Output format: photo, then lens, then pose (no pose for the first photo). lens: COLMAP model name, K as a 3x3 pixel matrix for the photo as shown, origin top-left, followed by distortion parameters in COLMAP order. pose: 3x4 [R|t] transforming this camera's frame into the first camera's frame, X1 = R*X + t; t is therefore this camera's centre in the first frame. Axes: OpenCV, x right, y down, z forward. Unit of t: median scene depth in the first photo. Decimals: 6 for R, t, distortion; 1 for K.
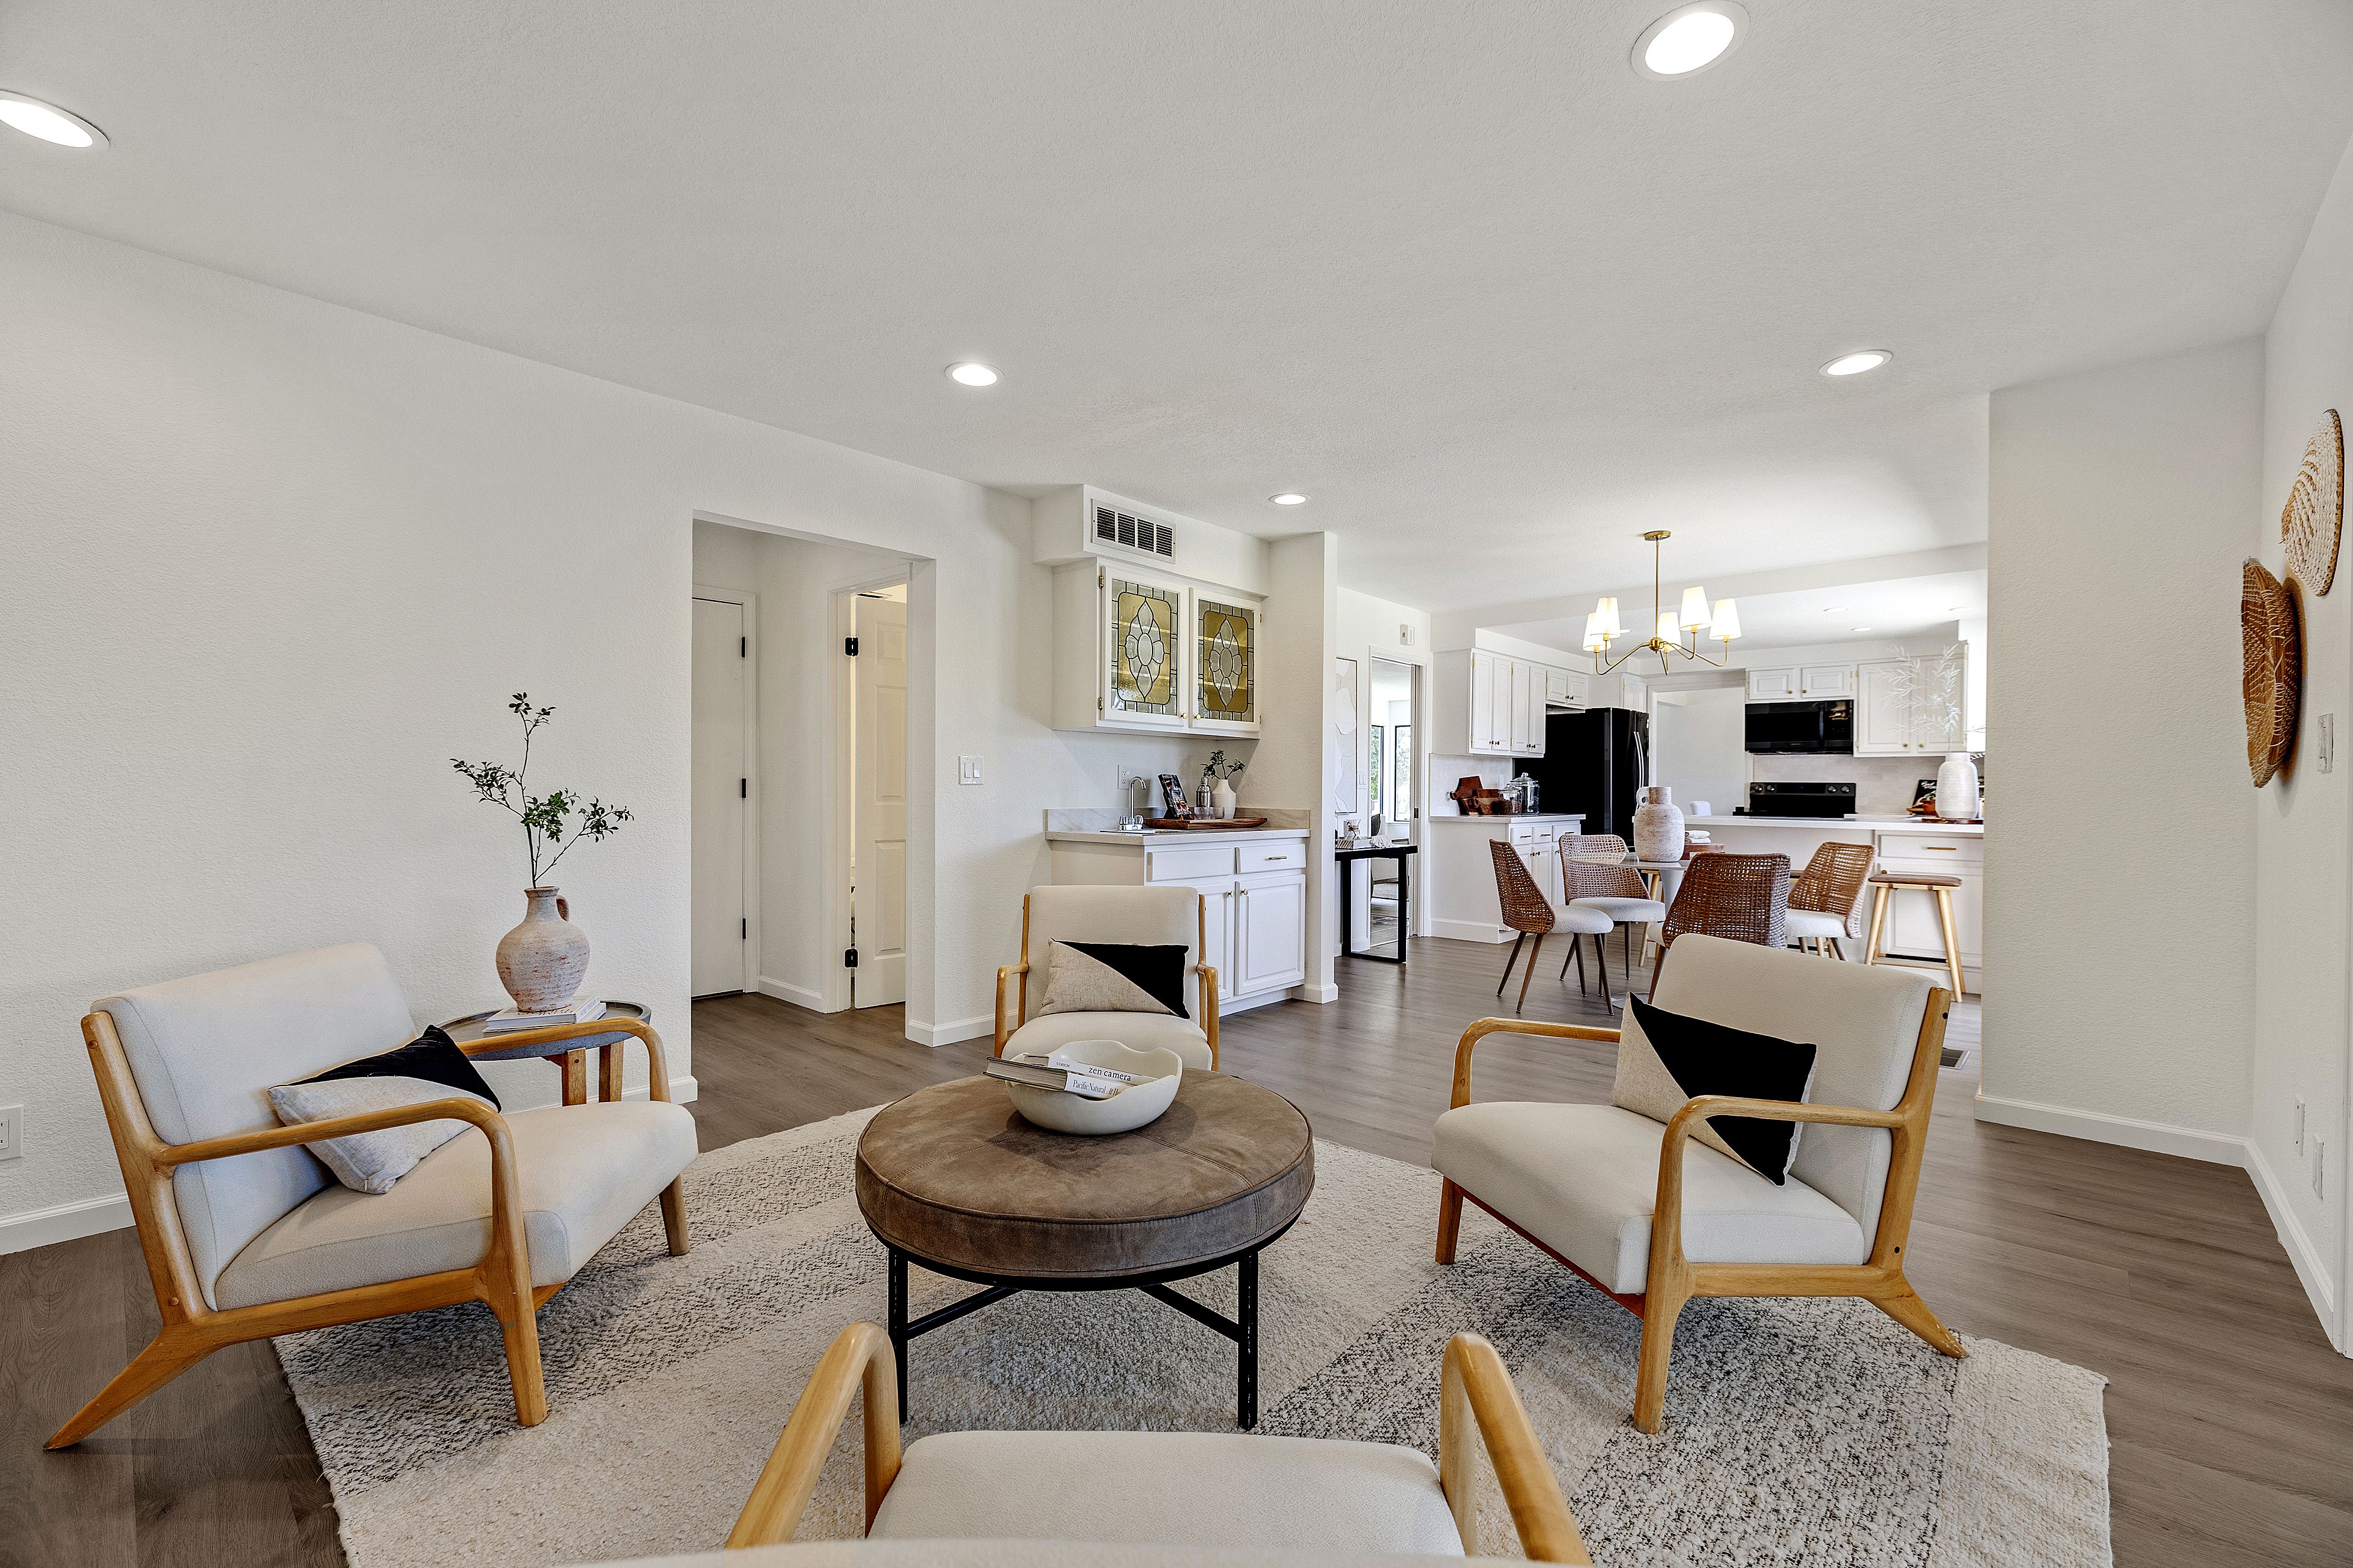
lens RADIAL K [[989.0, 0, 1172.3], [0, 989.0, 778.7], [0, 0, 1]] dist [0.011554, 0.000046]
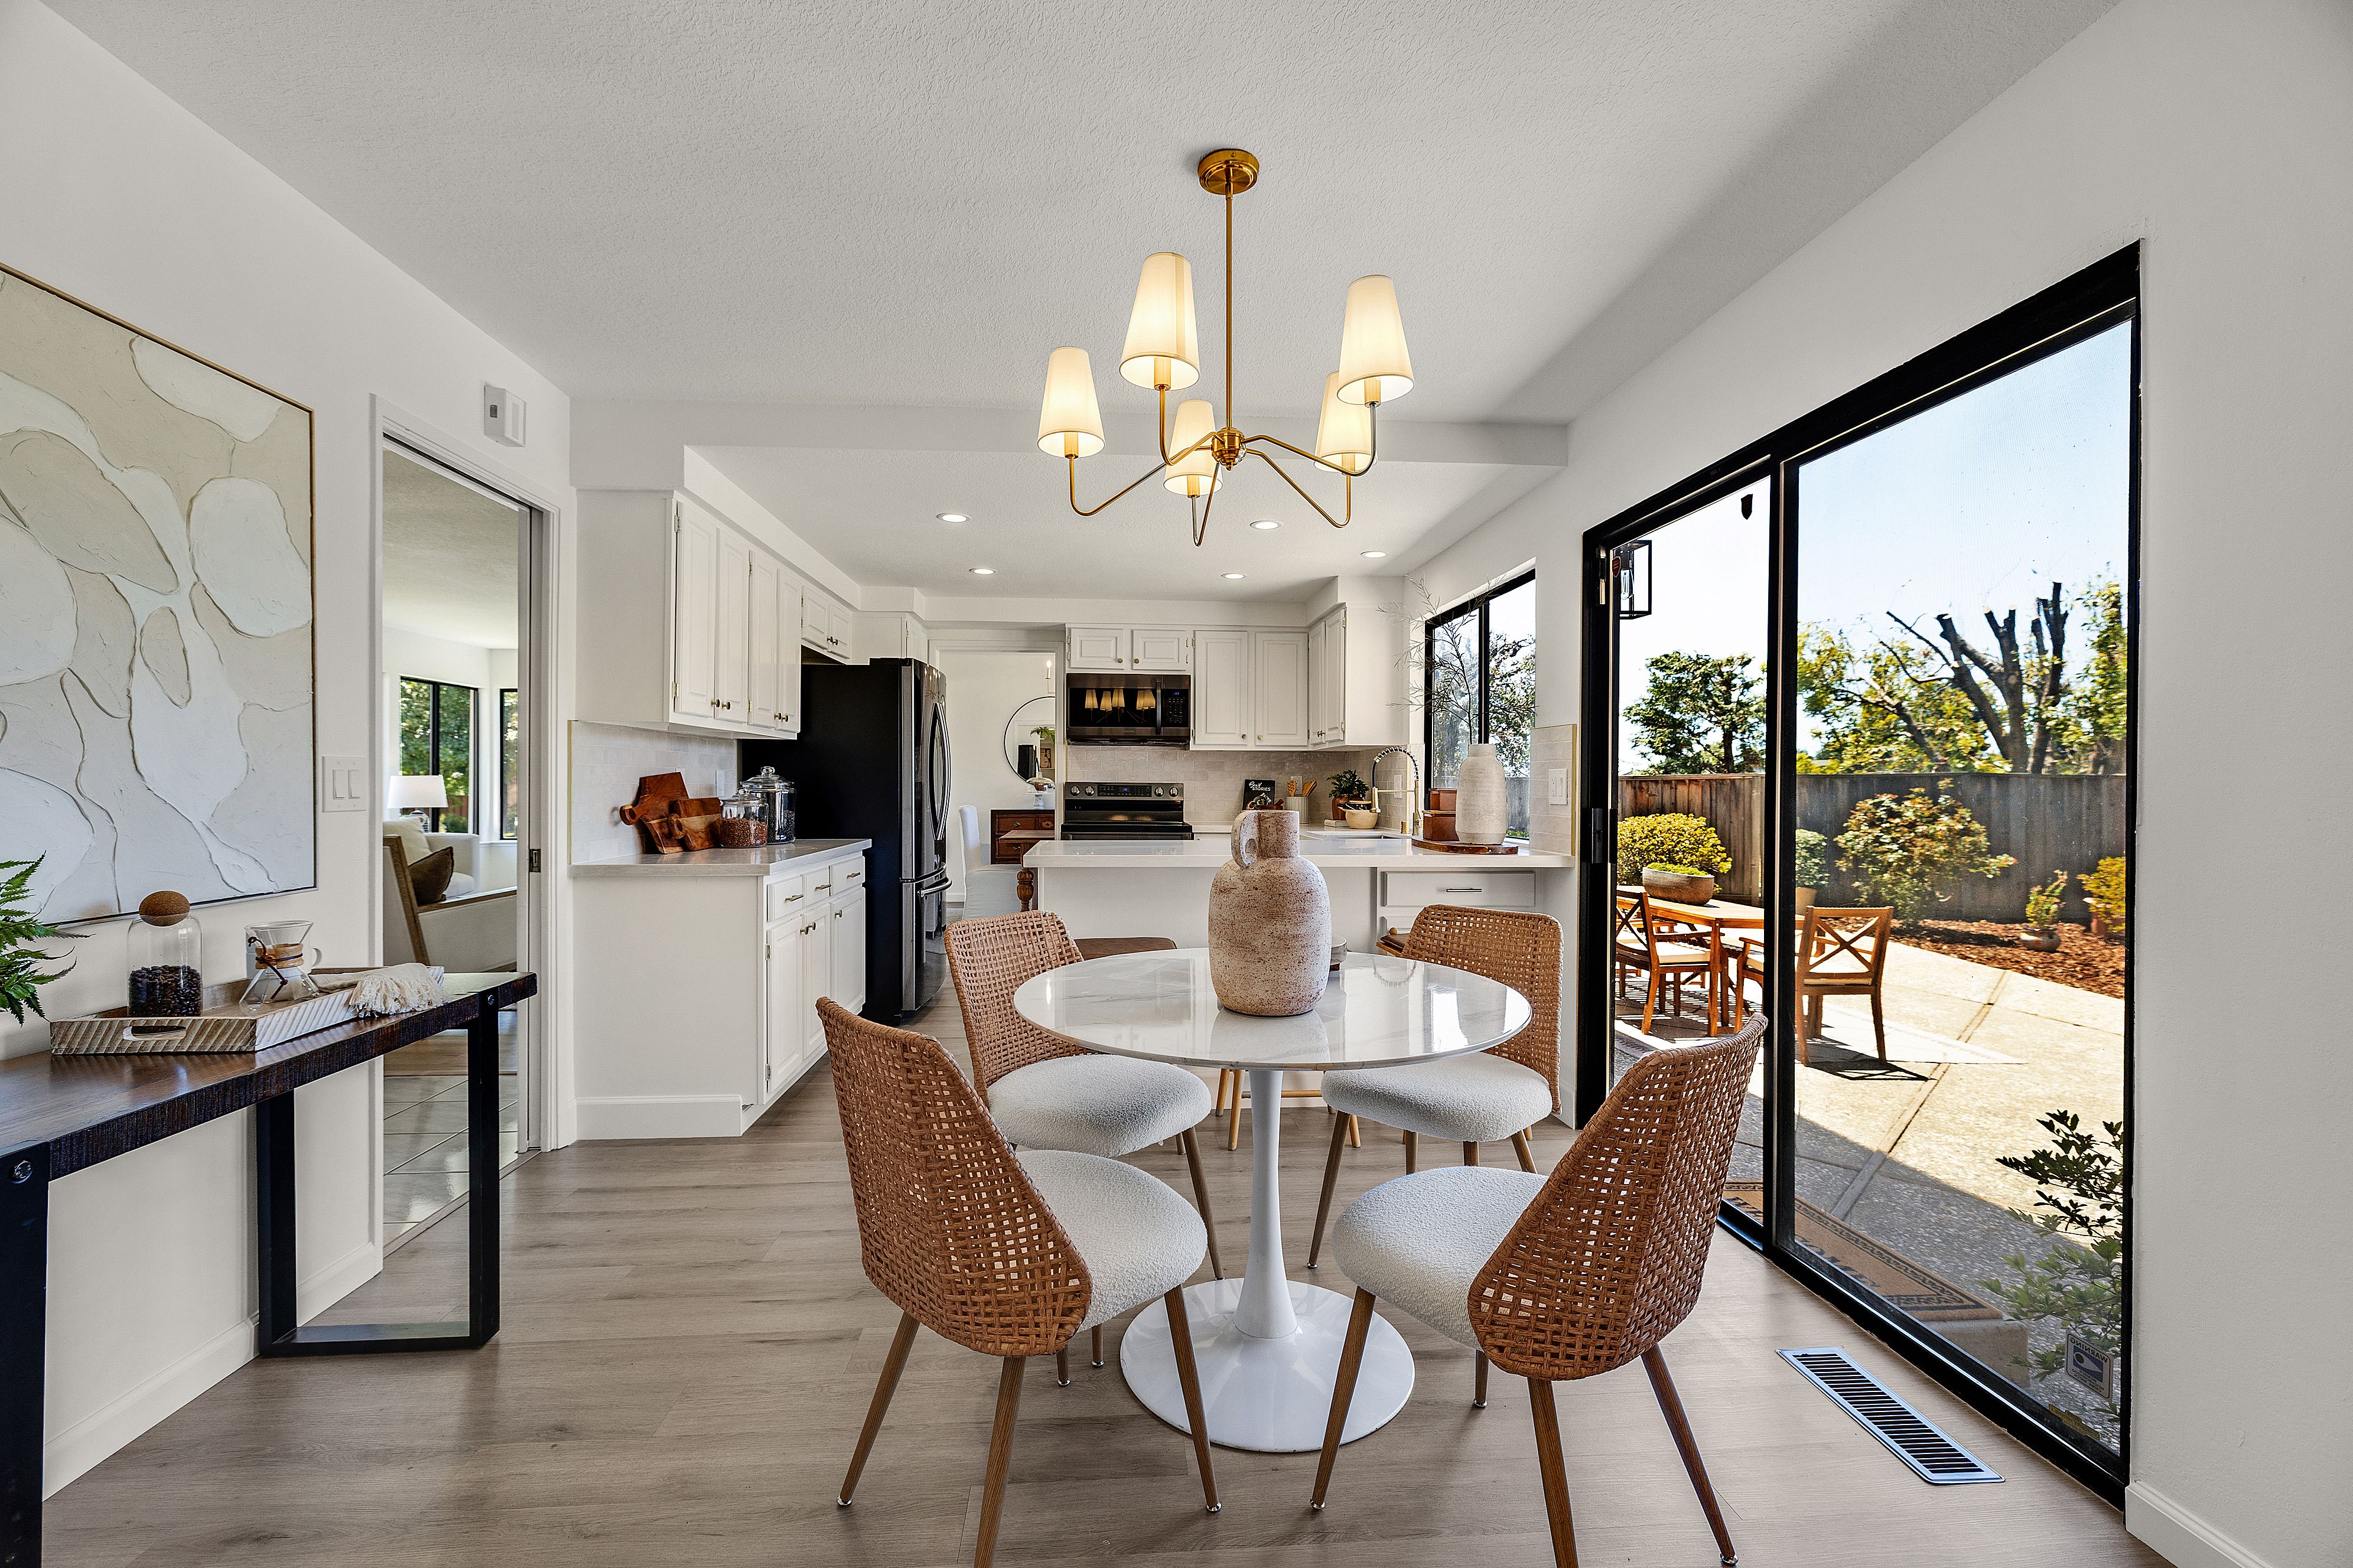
lens RADIAL K [[989.0, 0, 1164.6], [0, 989.0, 787.0], [0, 0, 1]] dist [0.011554, 0.000046]
pose [[0.690973, -0.004443, 0.722867, 0.135827], [-0.005761, 0.999916, 0.011652, -0.002926], [-0.722858, -0.012216, 0.690889, 0.551373]]
